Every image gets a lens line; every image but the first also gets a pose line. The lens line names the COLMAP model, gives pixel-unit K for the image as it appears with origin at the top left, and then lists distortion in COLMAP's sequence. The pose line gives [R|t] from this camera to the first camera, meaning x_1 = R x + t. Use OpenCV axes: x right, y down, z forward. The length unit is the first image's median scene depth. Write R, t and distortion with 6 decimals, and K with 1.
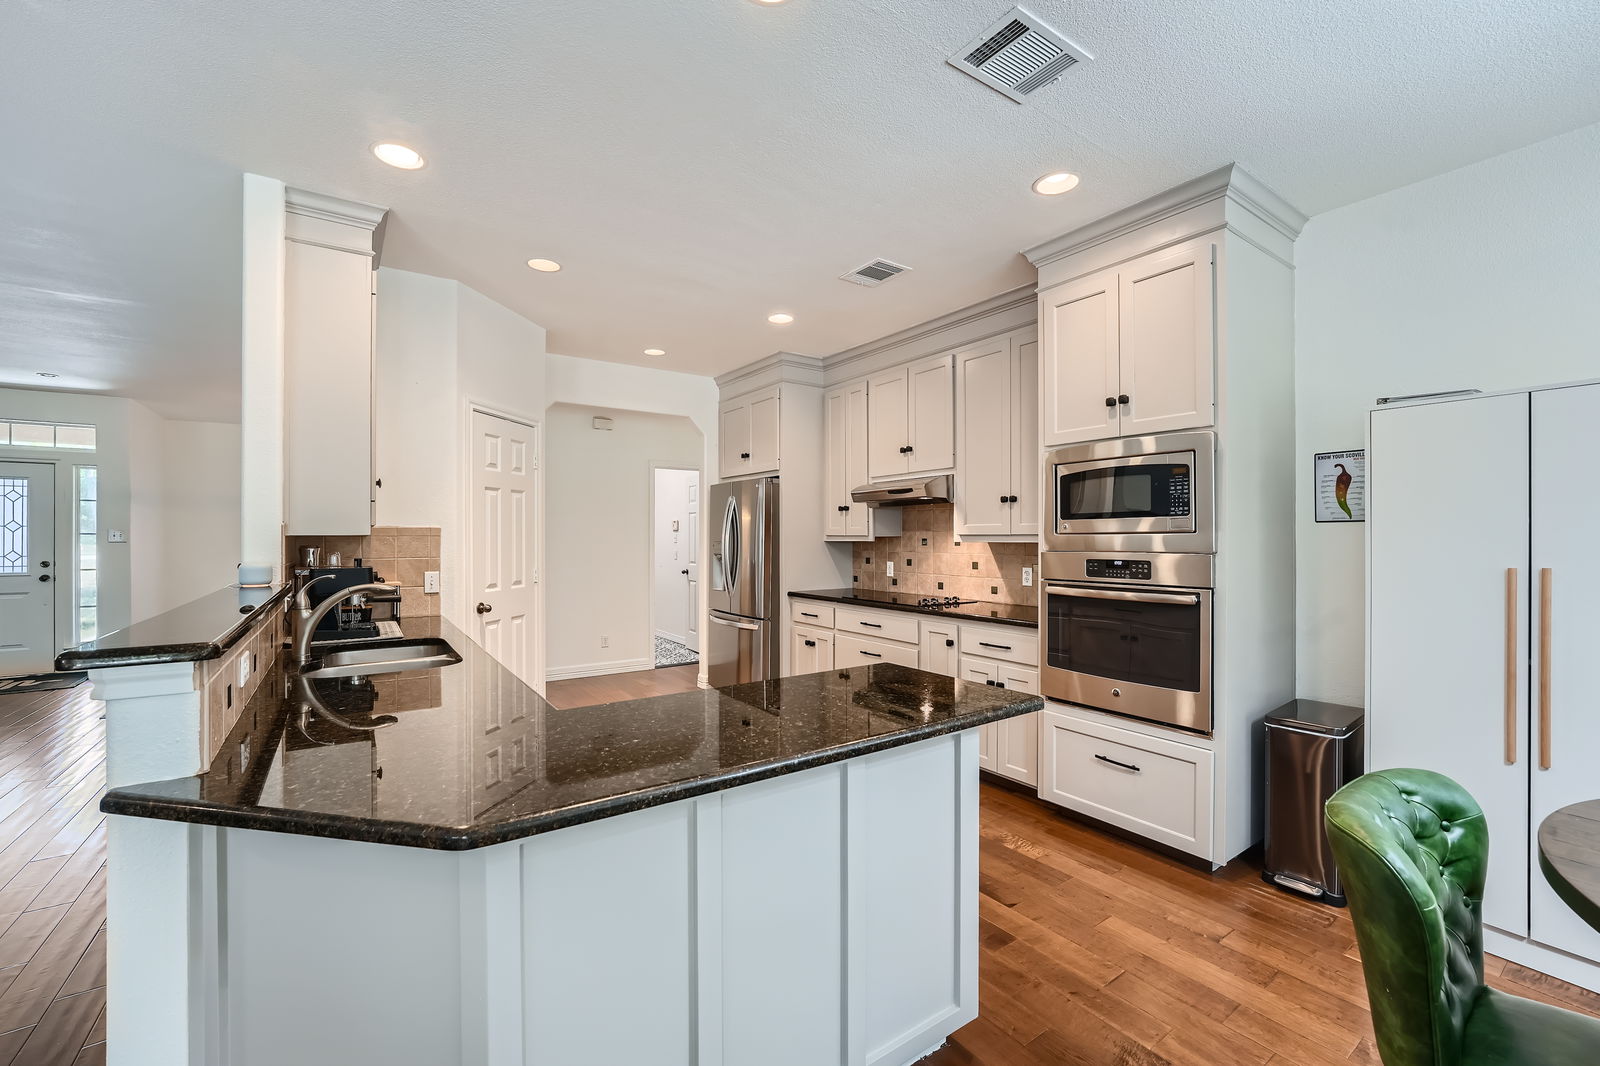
lens RADIAL K [[655.1, 0, 796.3], [0, 655.1, 535.8], [0, 0, 1]] dist [-0.016661, 0.000154]
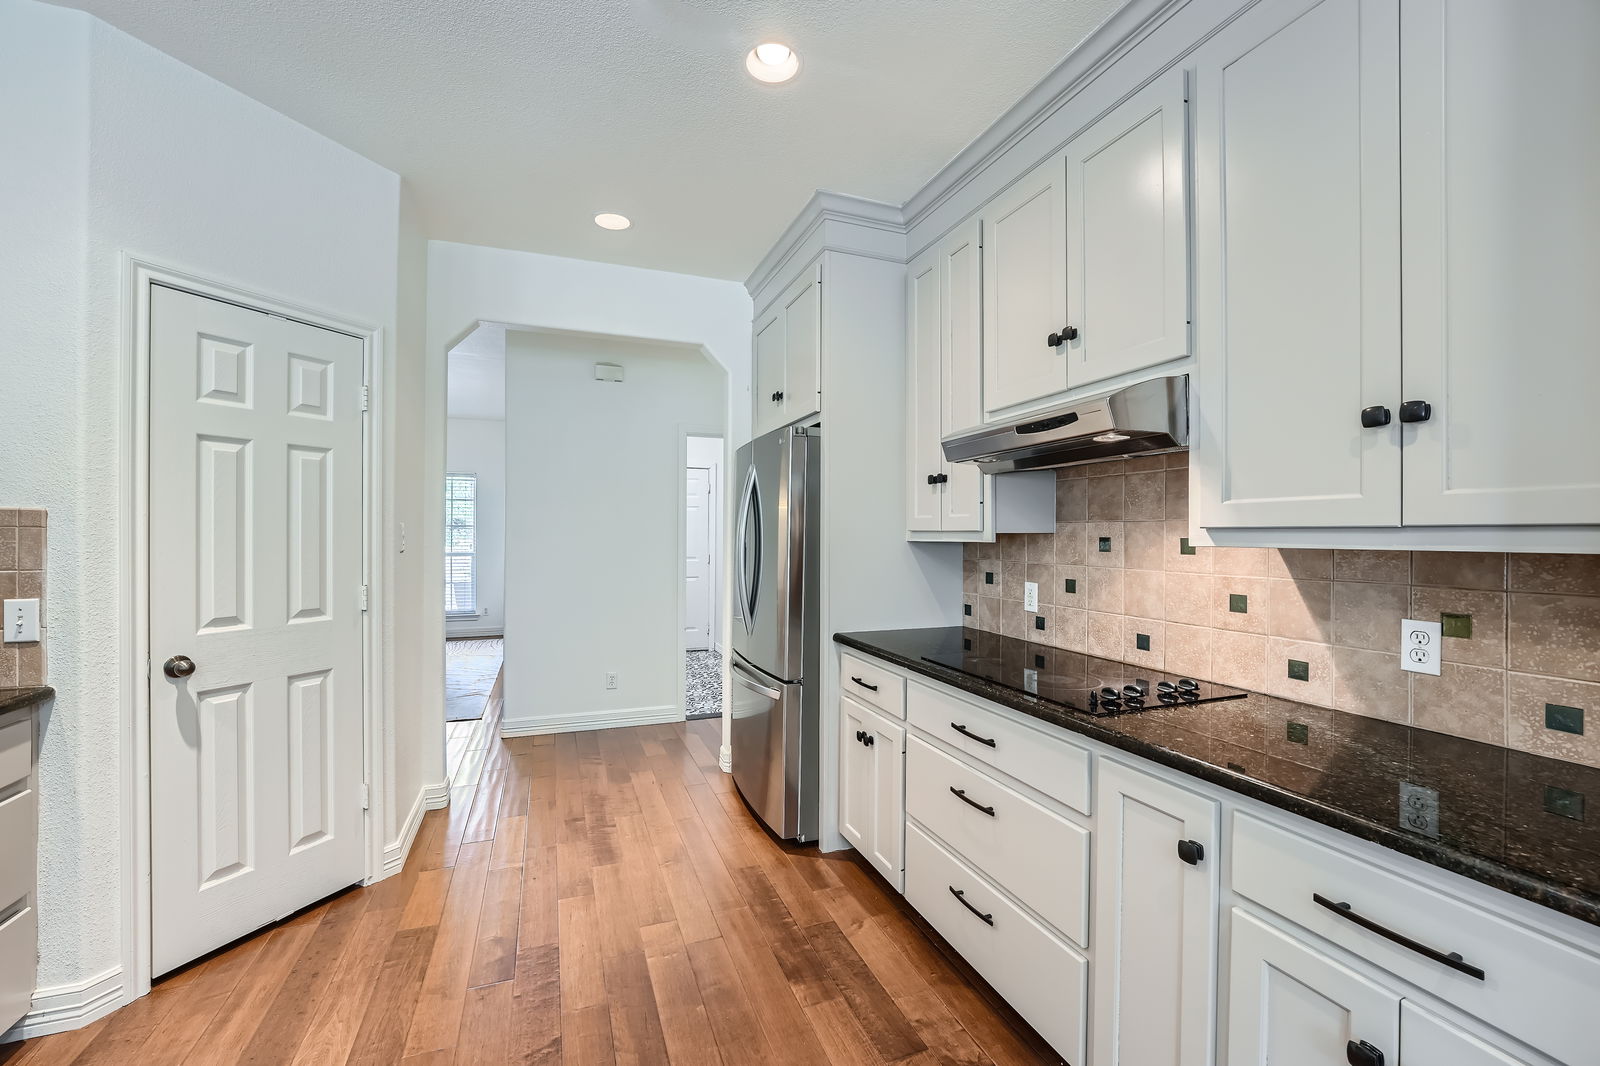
lens RADIAL K [[648.4, 0, 796.2], [0, 648.4, 534.9], [0, 0, 1]] dist [-0.024789, 0.006331]
pose [[0.970664, 0.004216, -0.240402, 0.103373], [-0.003782, 0.999990, 0.002268, 0.002570], [0.240410, -0.001293, 0.970671, 0.559452]]
